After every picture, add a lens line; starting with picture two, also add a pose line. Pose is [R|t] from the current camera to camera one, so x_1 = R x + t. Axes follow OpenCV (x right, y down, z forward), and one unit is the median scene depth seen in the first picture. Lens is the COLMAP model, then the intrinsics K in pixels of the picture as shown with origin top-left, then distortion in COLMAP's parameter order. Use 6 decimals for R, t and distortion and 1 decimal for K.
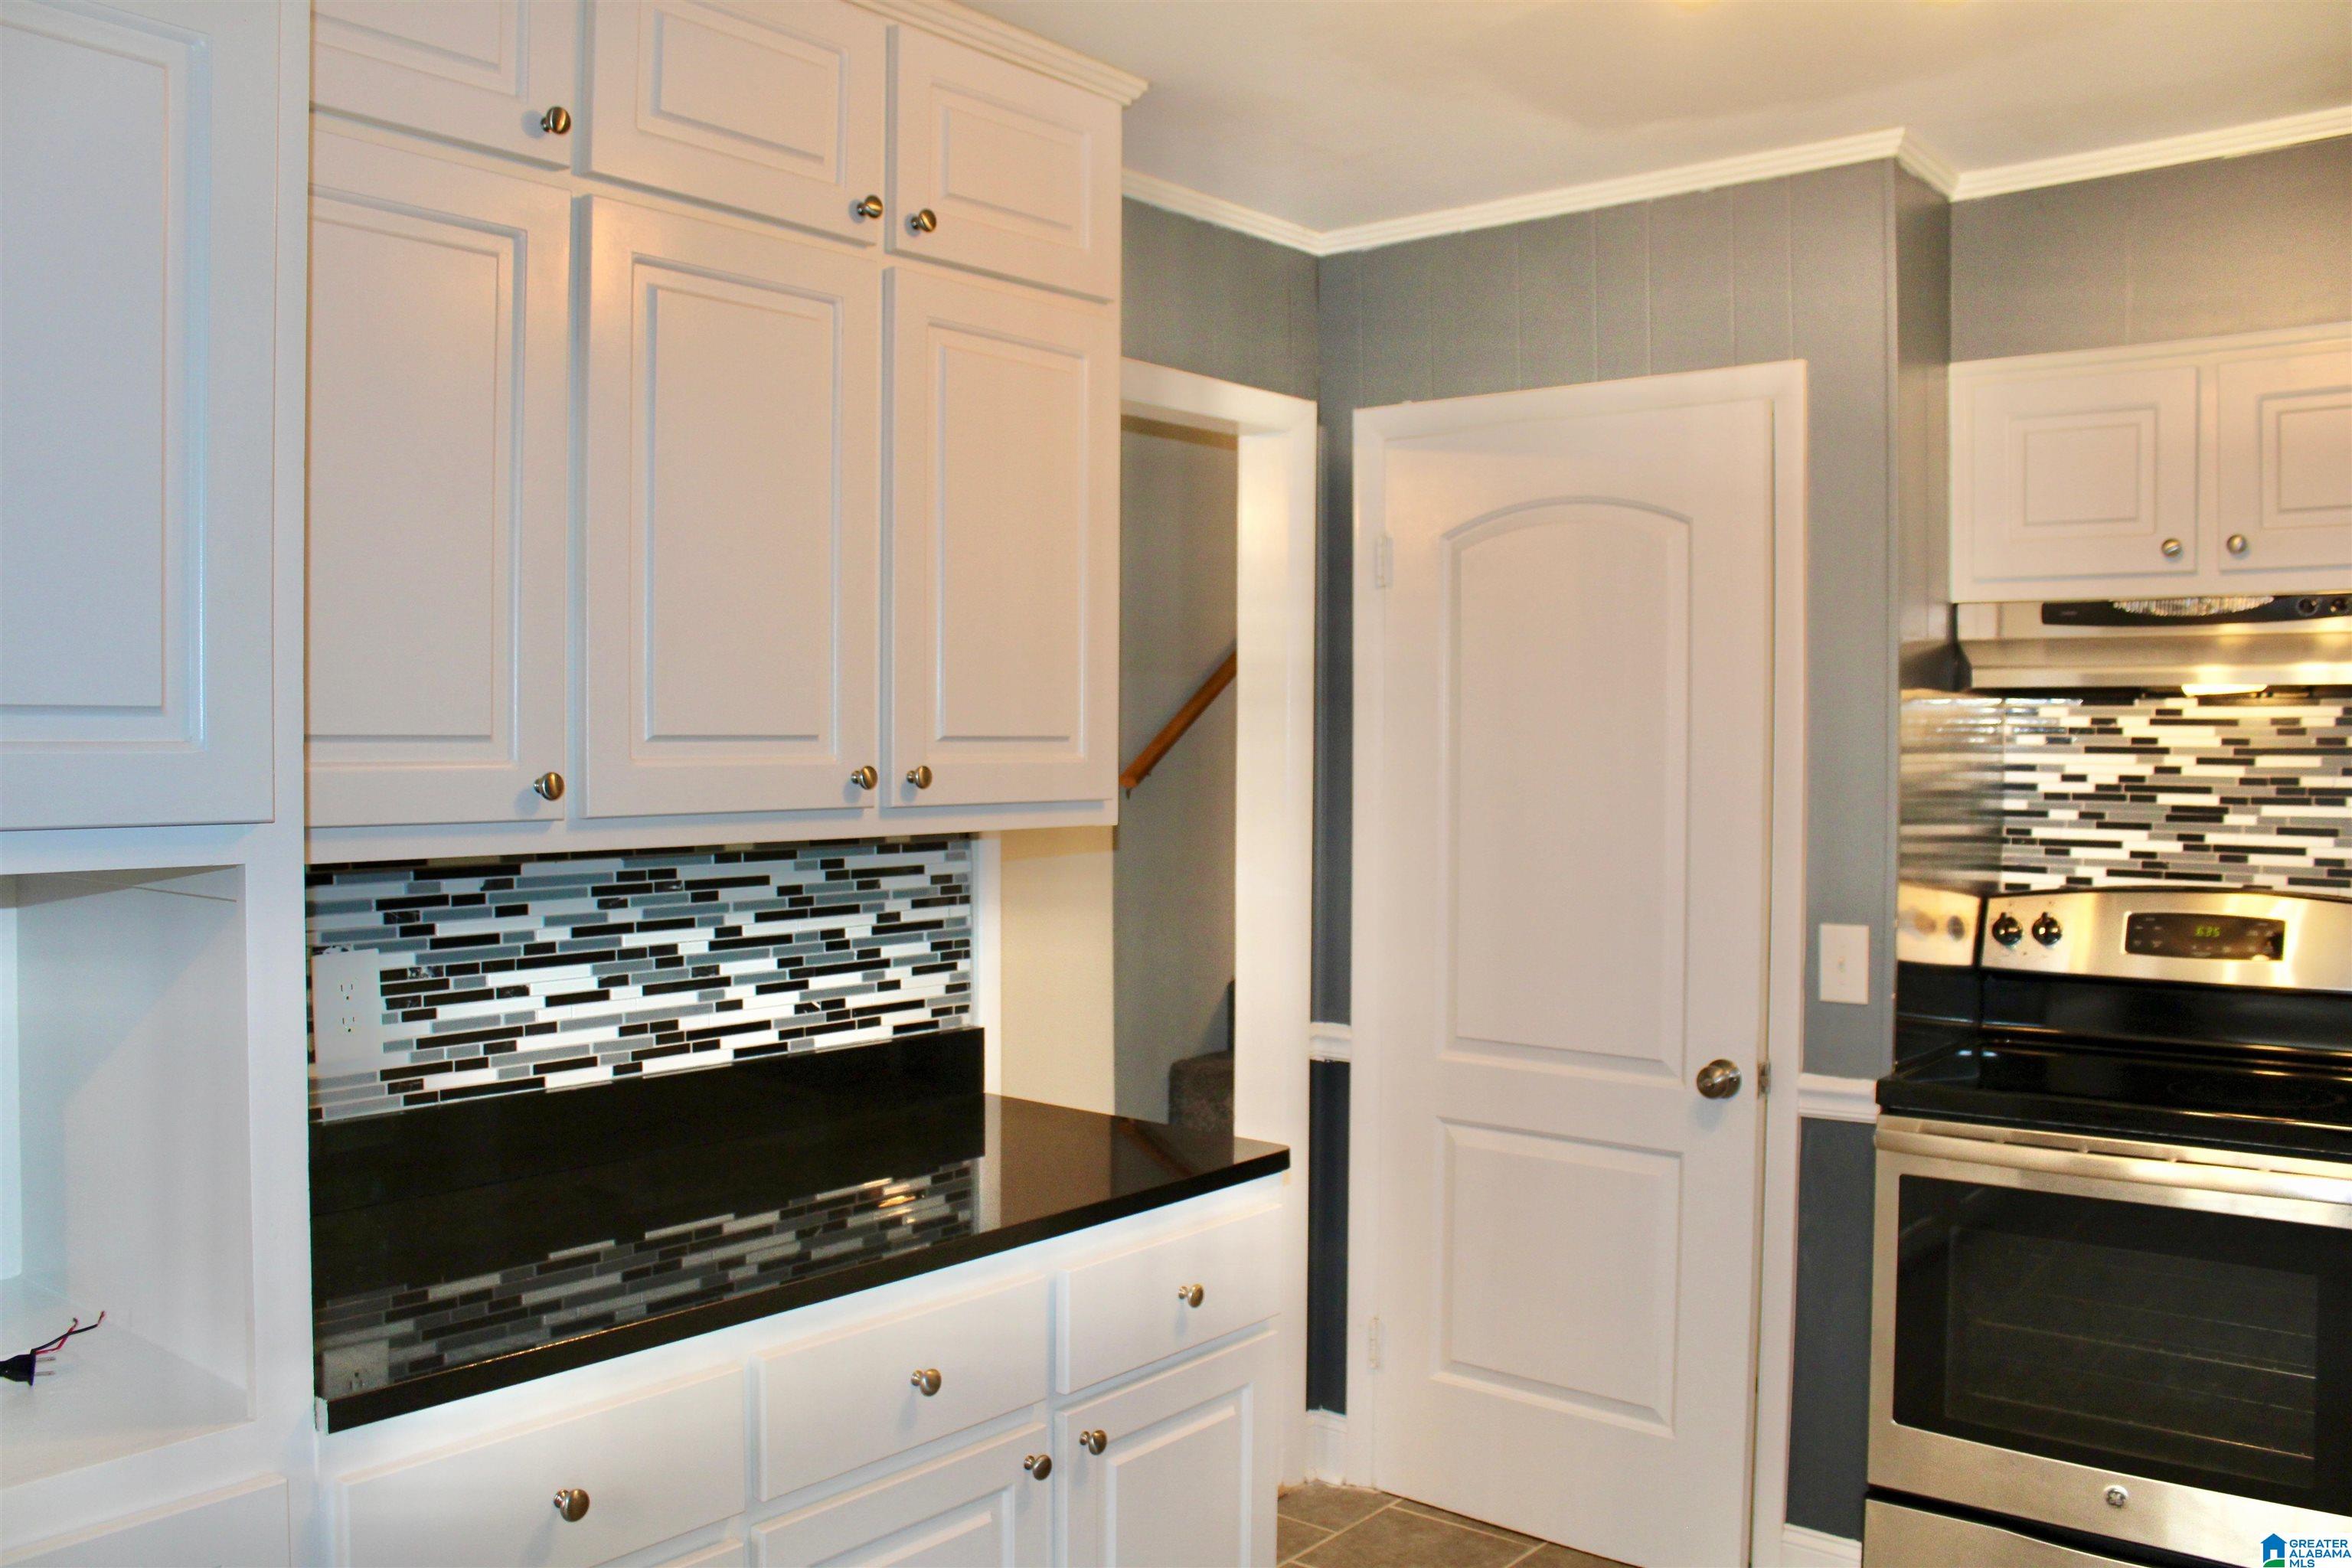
lens RADIAL K [[1952.3, 0, 1176.0], [0, 1952.3, 784.0], [0, 0, 1]] dist [-0.169805, 0.162099]
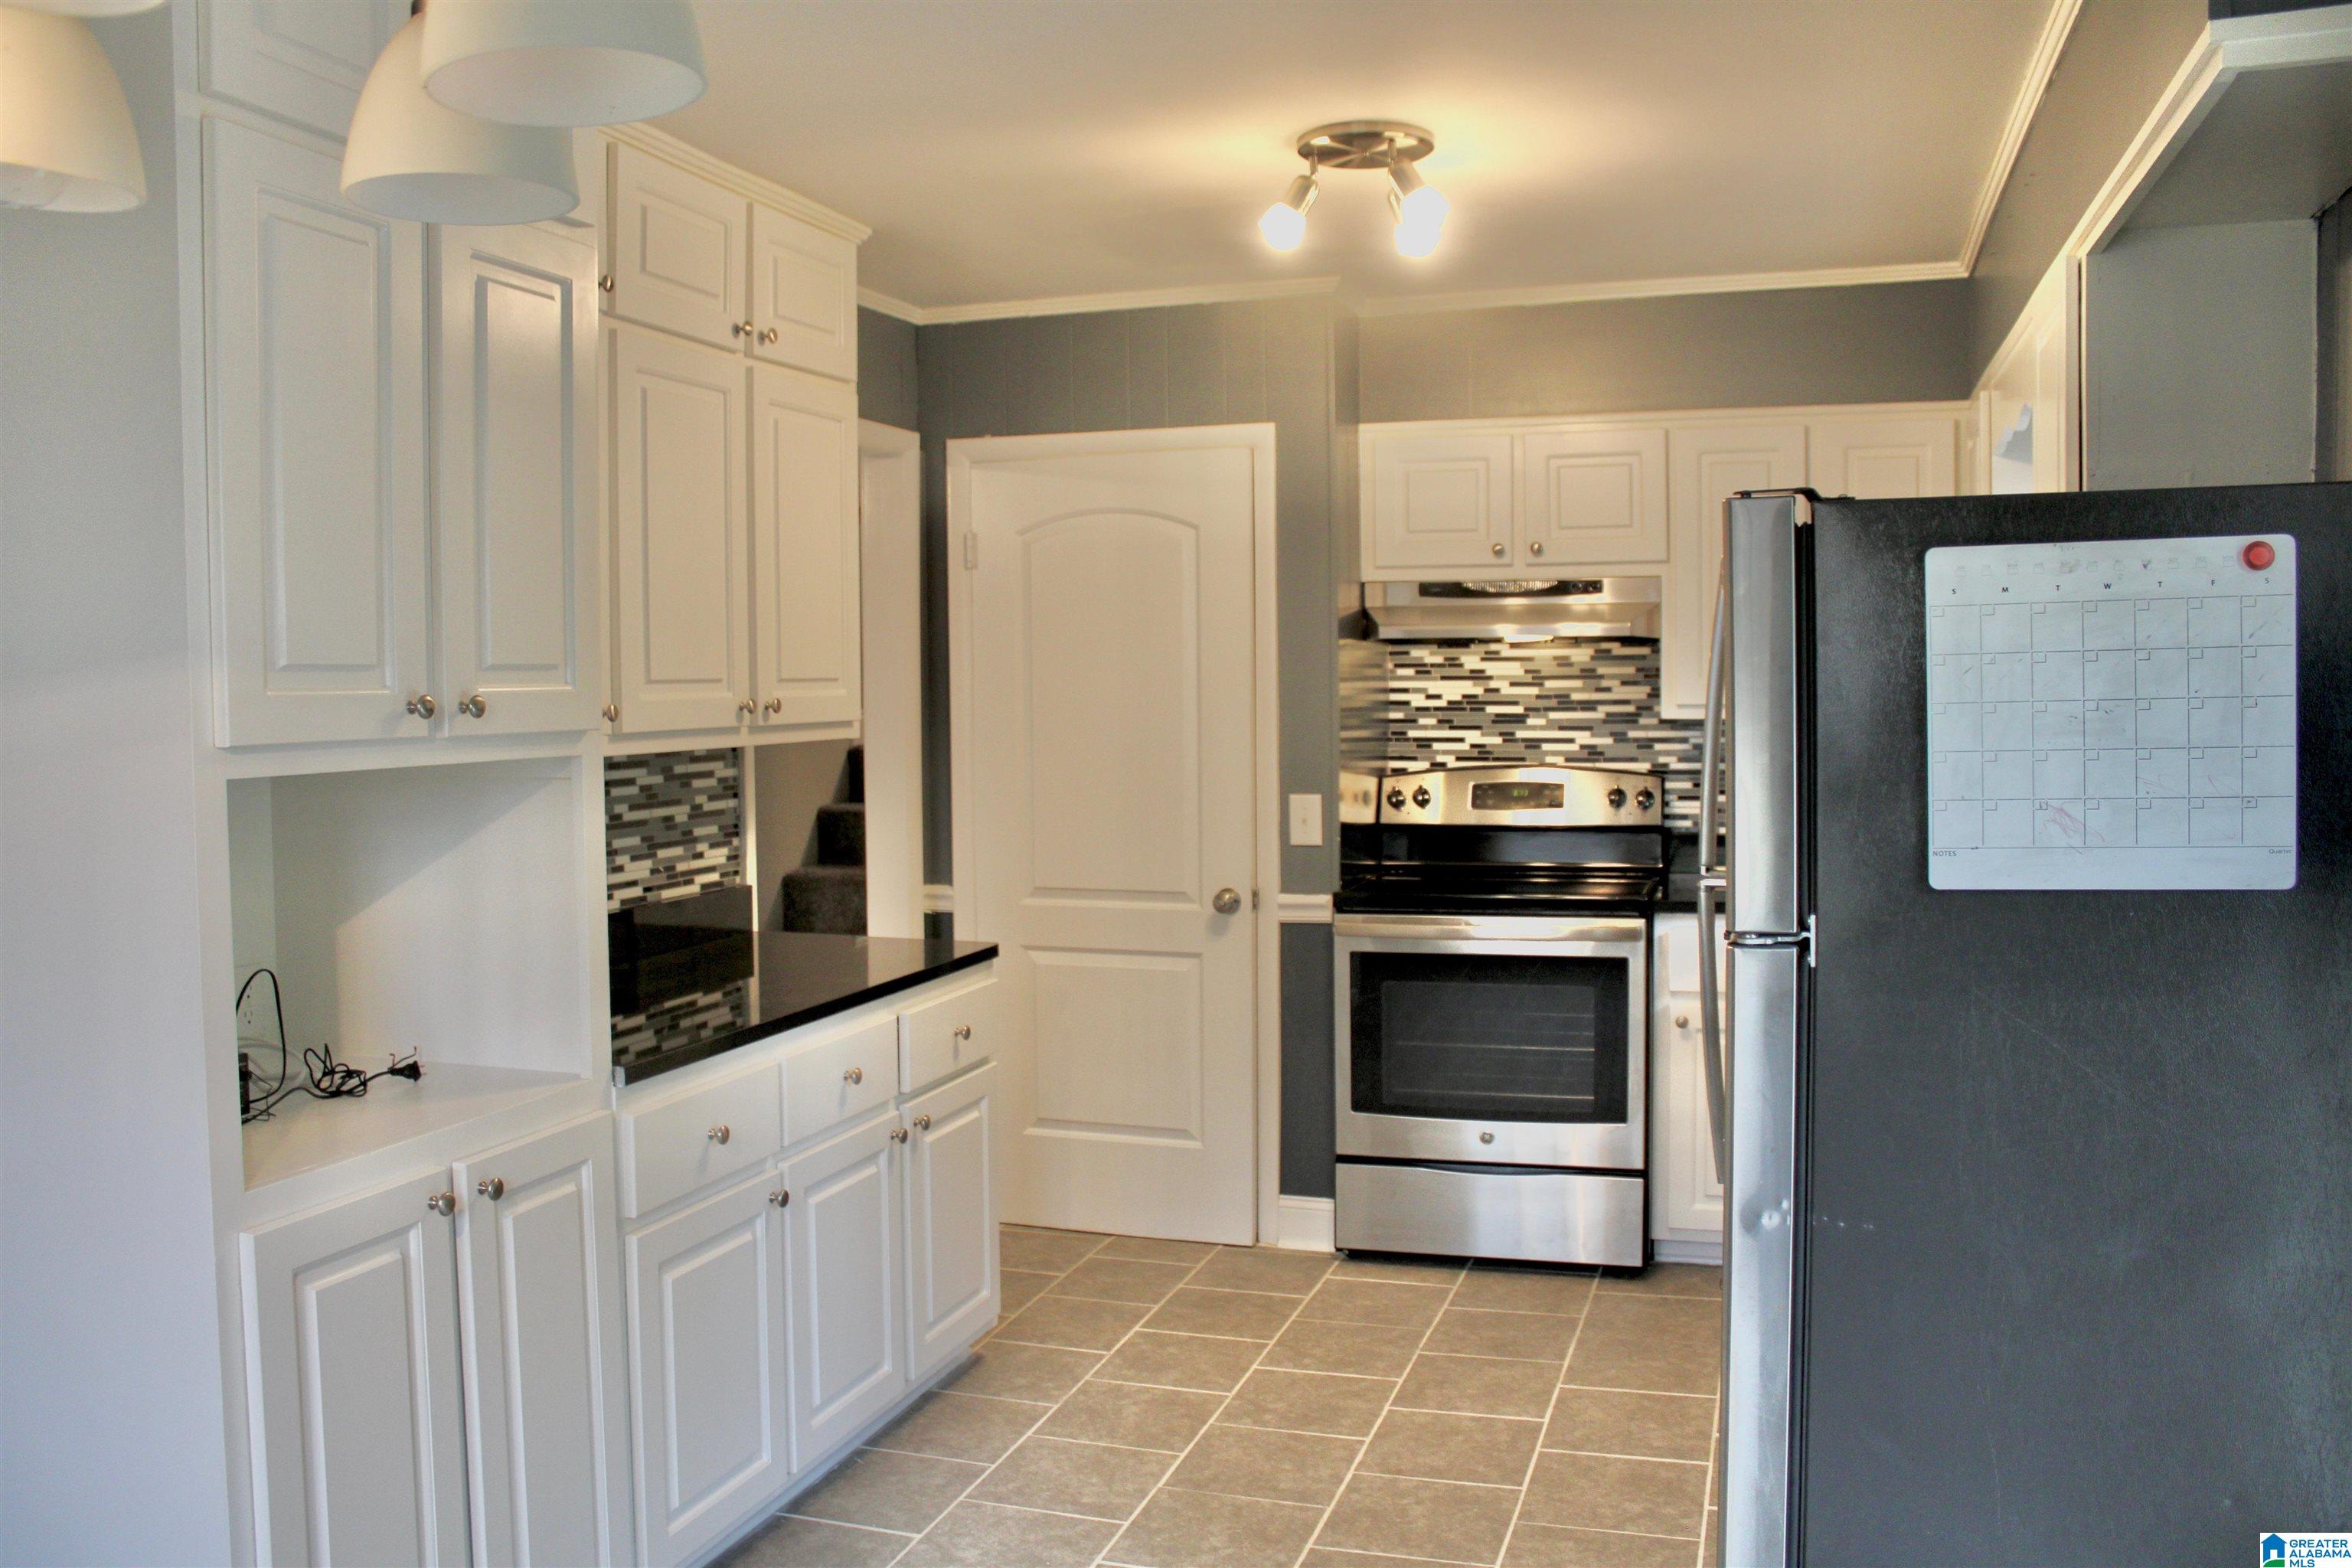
lens RADIAL K [[1952.3, 0, 1176.0], [0, 1952.3, 784.0], [0, 0, 1]] dist [-0.169805, 0.162099]
pose [[0.932529, -0.032434, 0.359636, -0.295759], [0.021887, 0.999204, 0.033361, 0.010654], [-0.360432, -0.023239, 0.932496, -0.399096]]
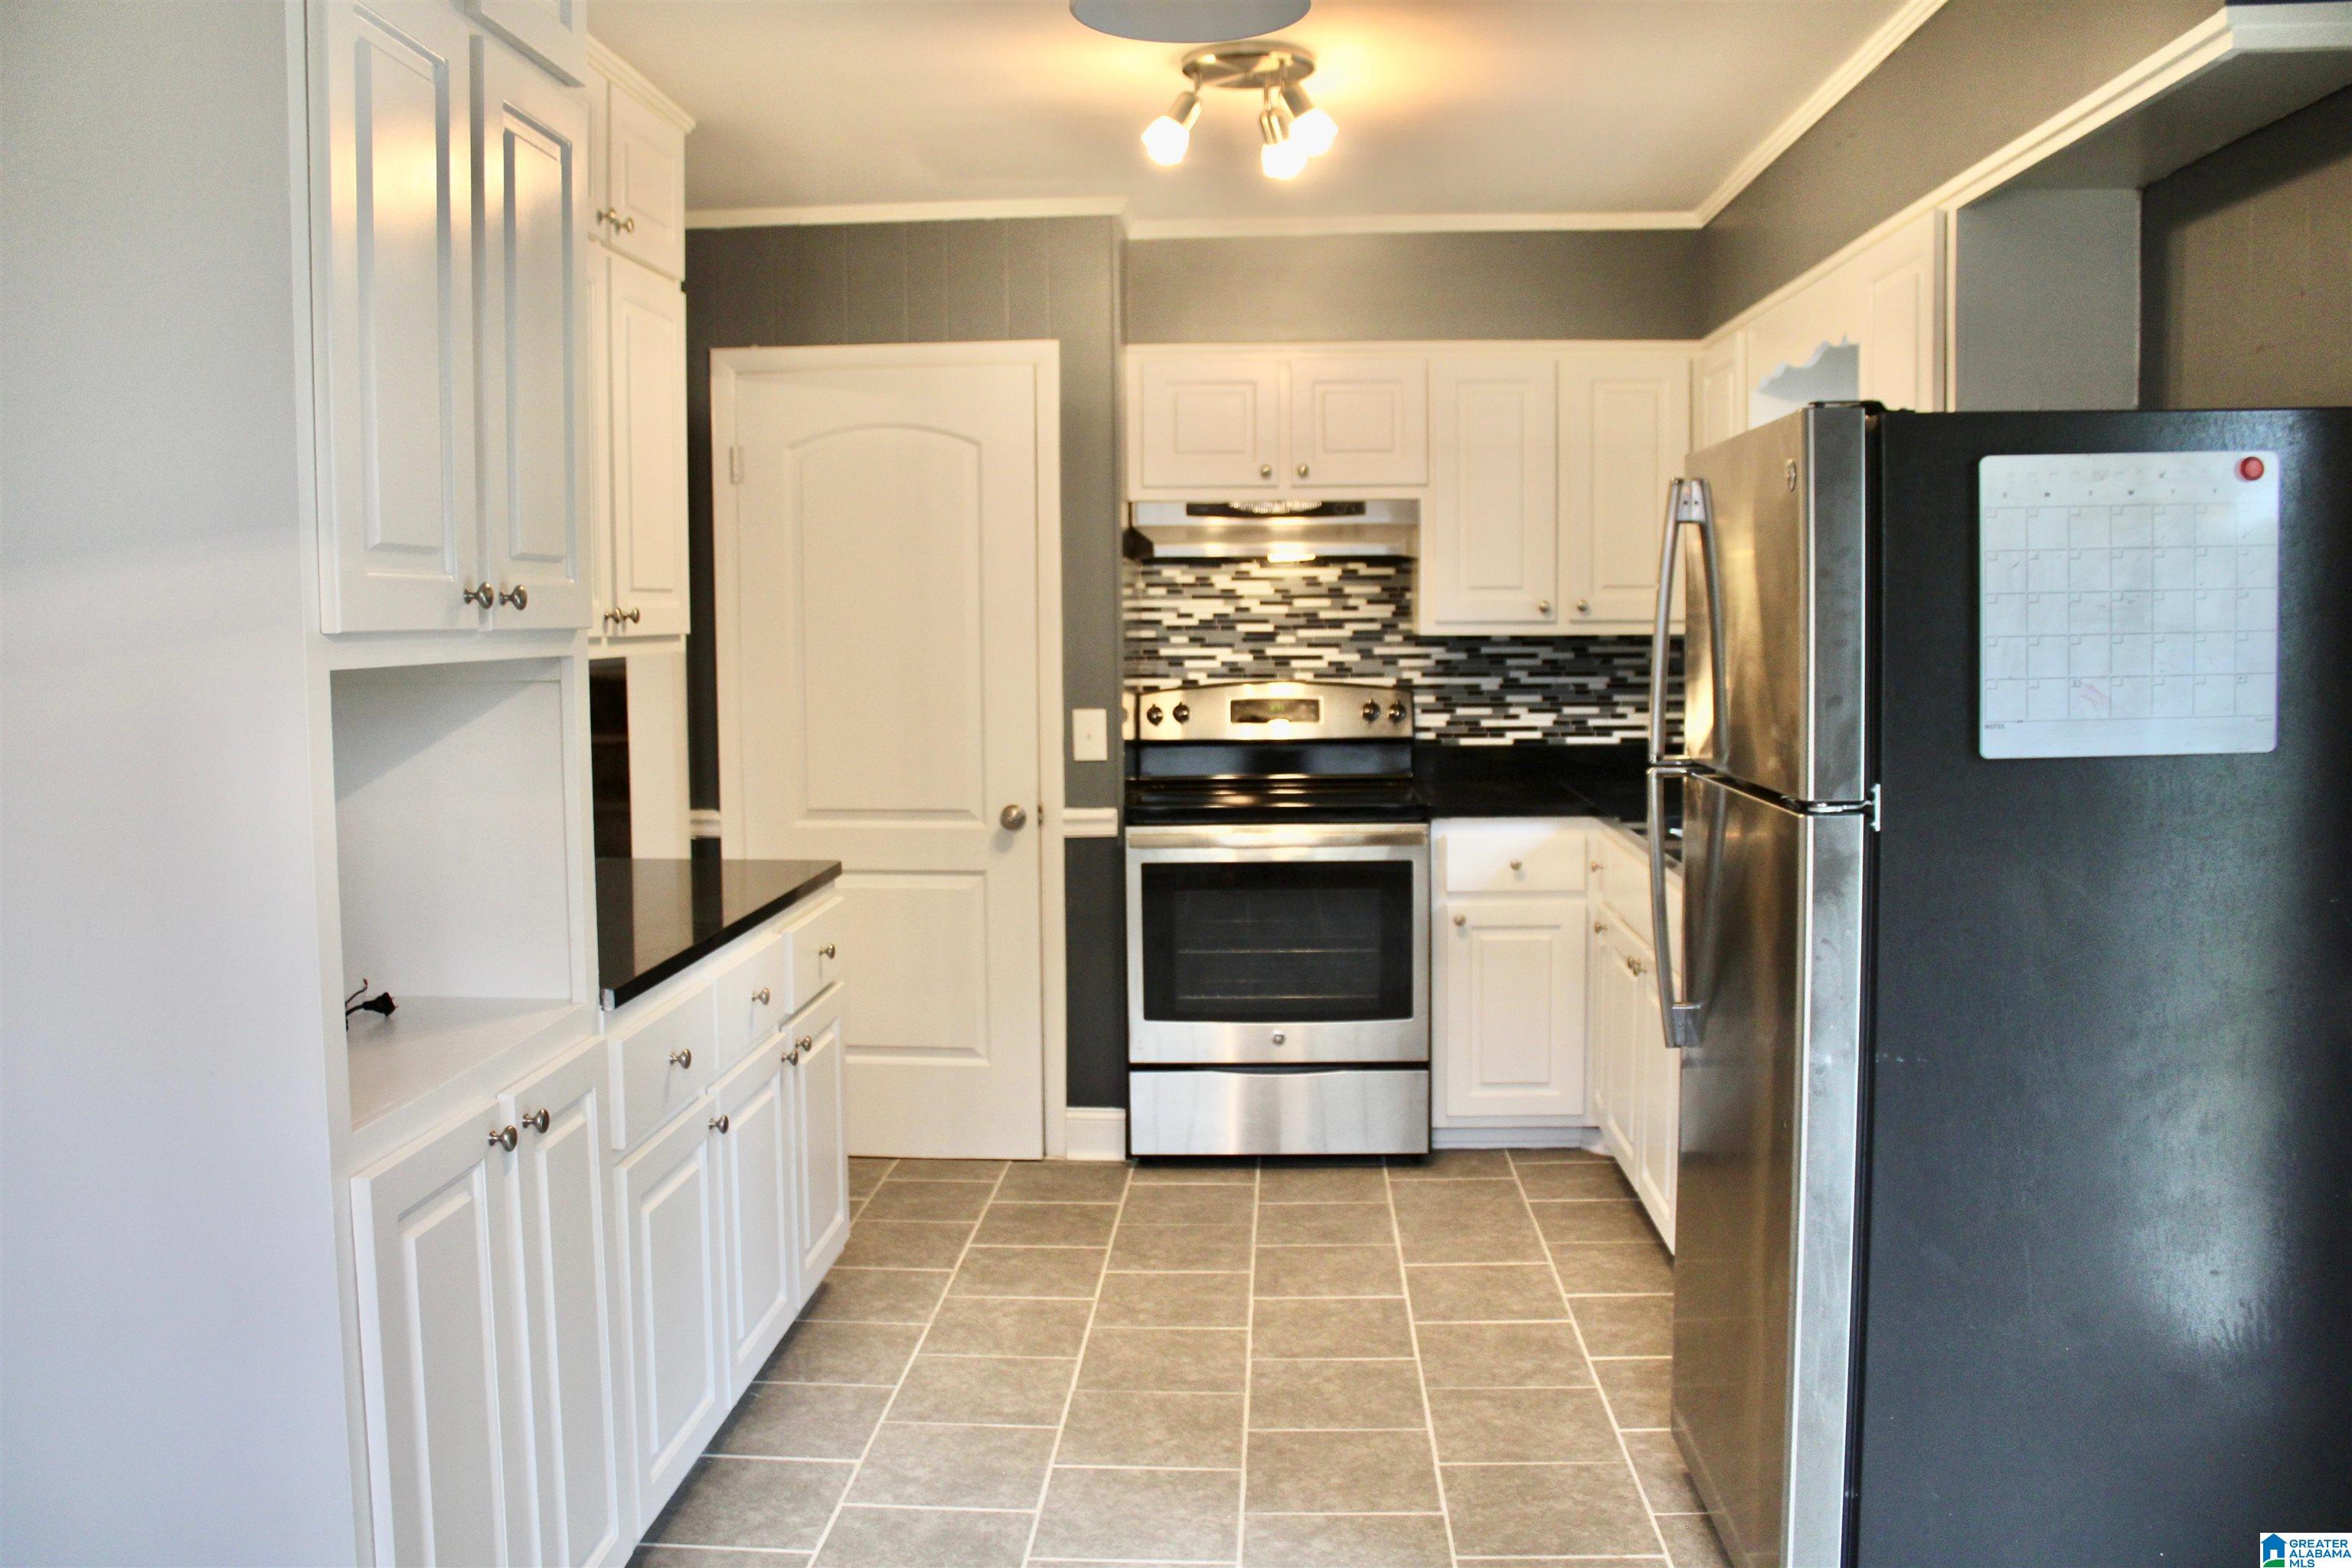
lens RADIAL K [[1942.0, 0, 1182.0], [0, 1942.0, 770.8], [0, 0, 1]] dist [-0.168948, 0.162821]
pose [[0.806046, -0.057501, 0.589053, -0.497532], [0.024805, 0.997677, 0.063446, 0.024084], [-0.591333, -0.036529, 0.805600, -0.296401]]
